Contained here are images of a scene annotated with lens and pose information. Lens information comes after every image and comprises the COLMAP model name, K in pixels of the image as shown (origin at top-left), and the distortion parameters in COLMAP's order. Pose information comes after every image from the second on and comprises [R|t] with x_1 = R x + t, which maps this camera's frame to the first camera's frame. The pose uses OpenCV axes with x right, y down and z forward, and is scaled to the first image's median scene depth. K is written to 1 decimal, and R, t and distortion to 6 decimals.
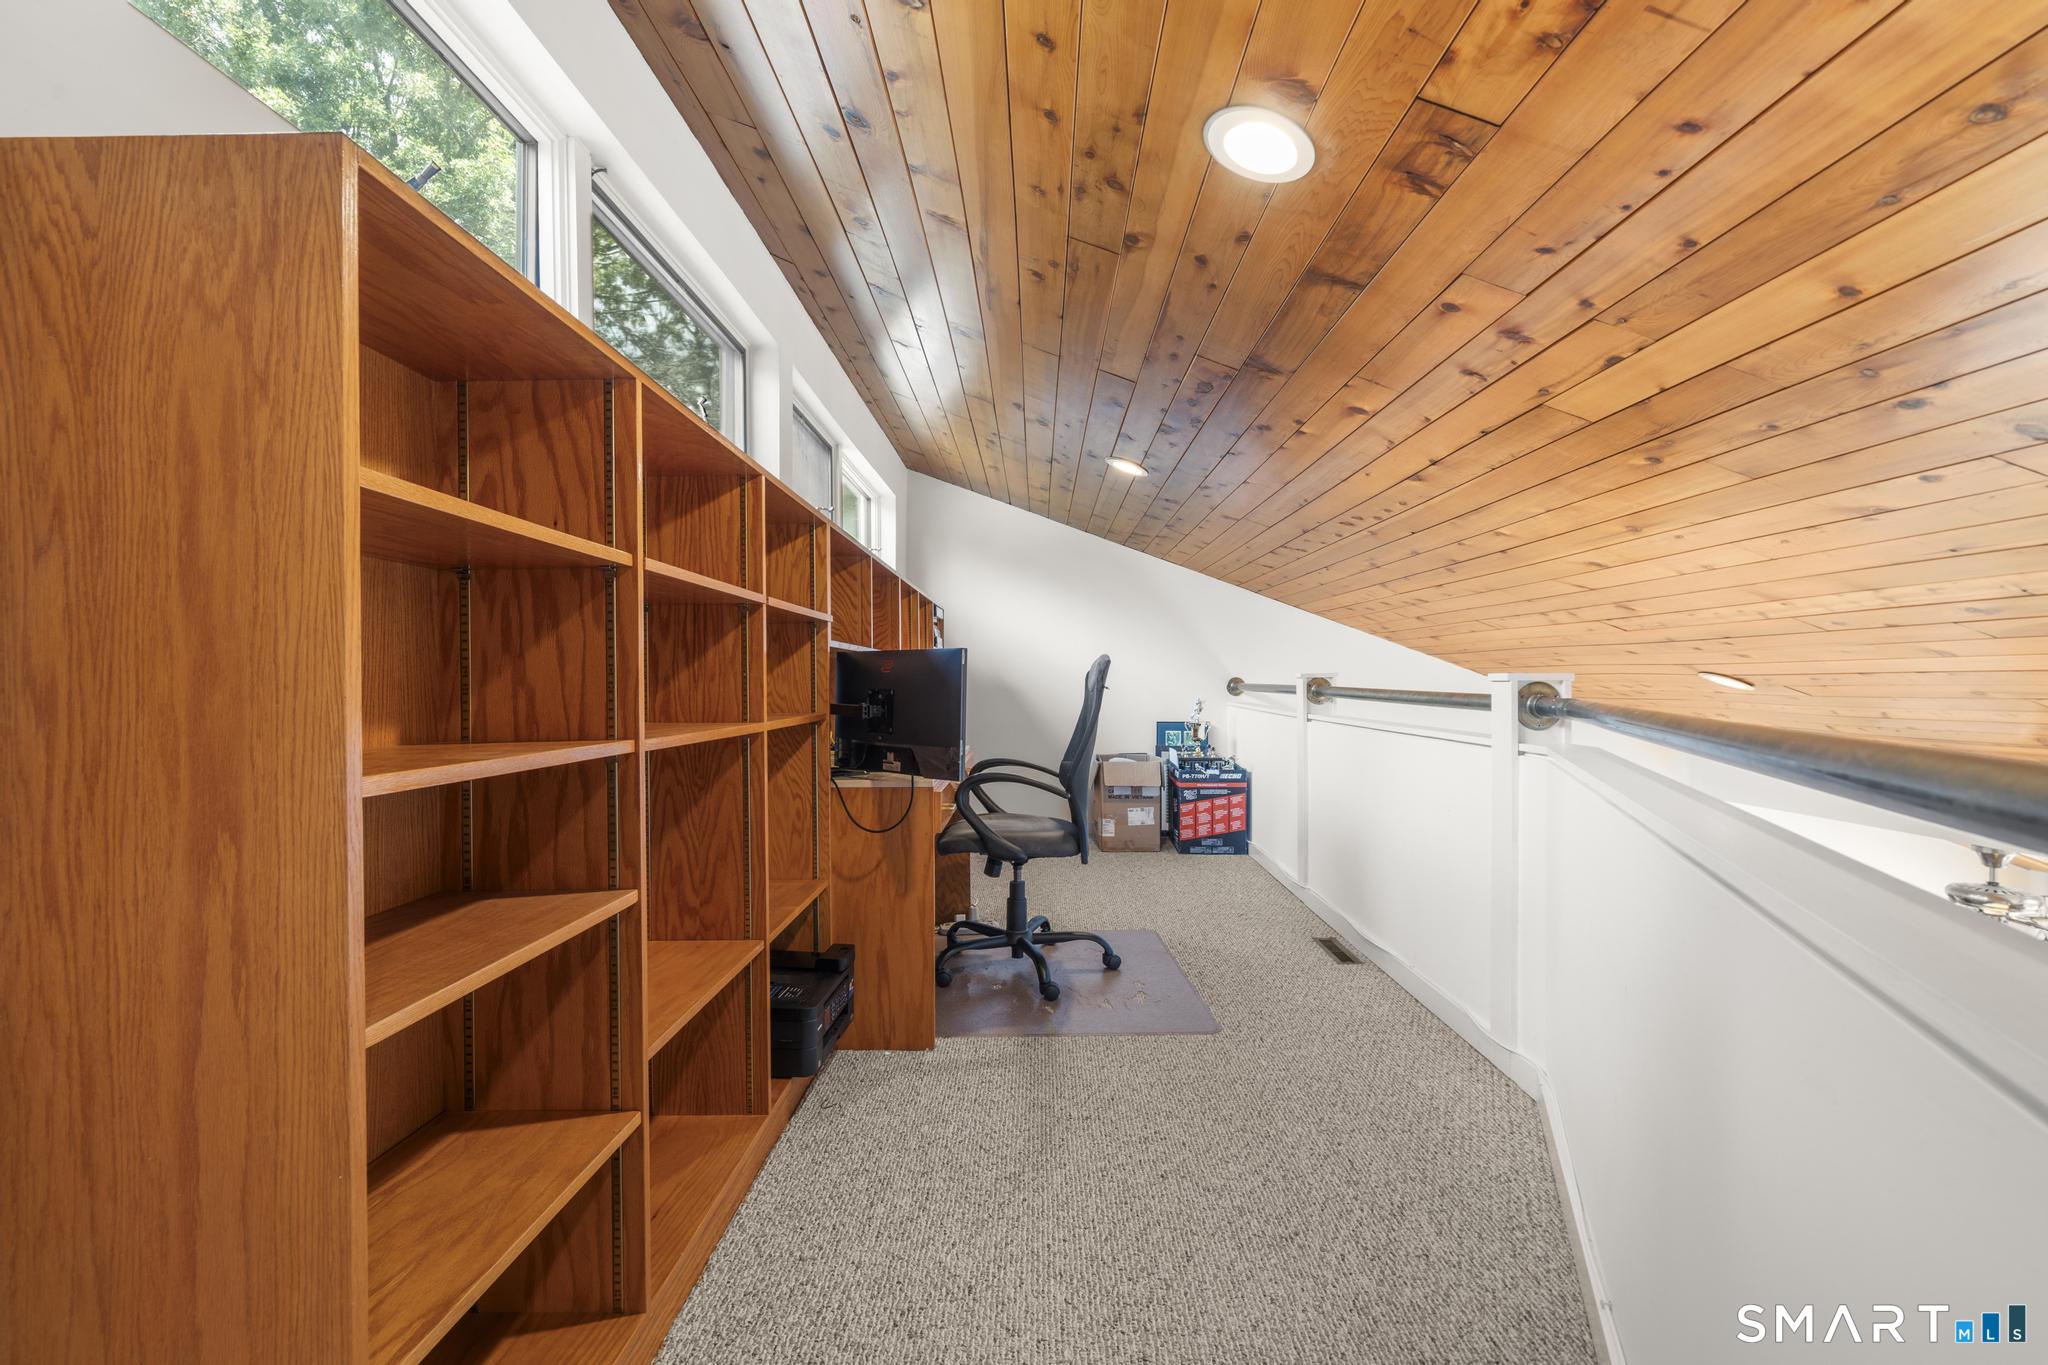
lens RADIAL K [[929.8, 0, 1020.9], [0, 929.8, 684.1], [0, 0, 1]] dist [-0.001064, -0.000156]
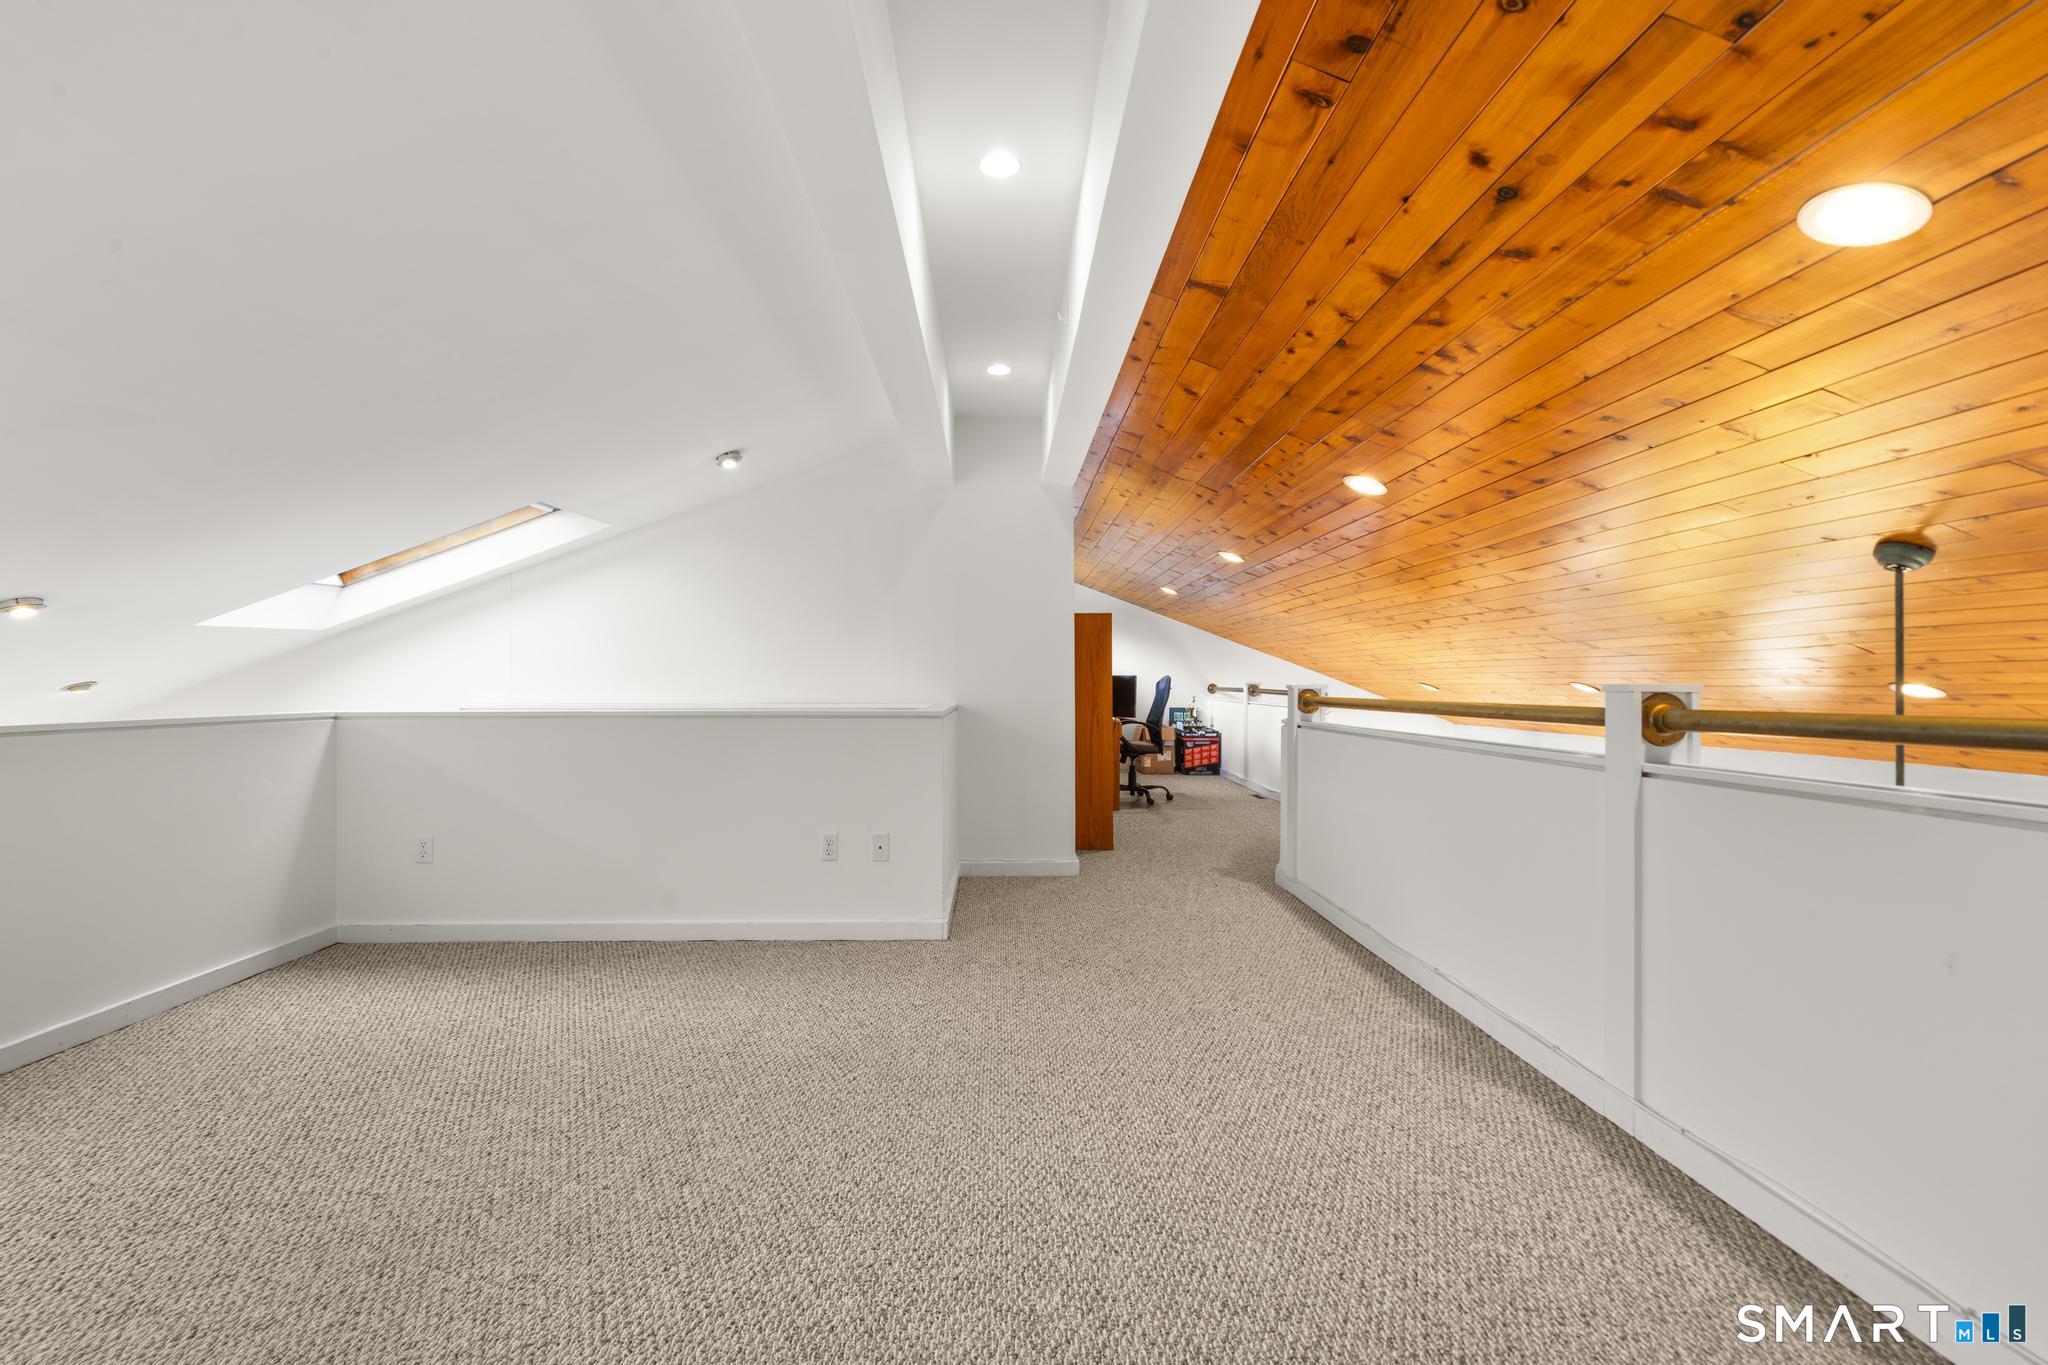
lens RADIAL K [[929.8, 0, 1025.6], [0, 929.8, 685.6], [0, 0, 1]] dist [-0.001064, -0.000156]
pose [[0.998971, 0.005053, 0.045070, -0.247568], [-0.004938, 0.999984, -0.002664, 0.003590], [-0.045082, 0.002438, 0.998980, -0.917665]]
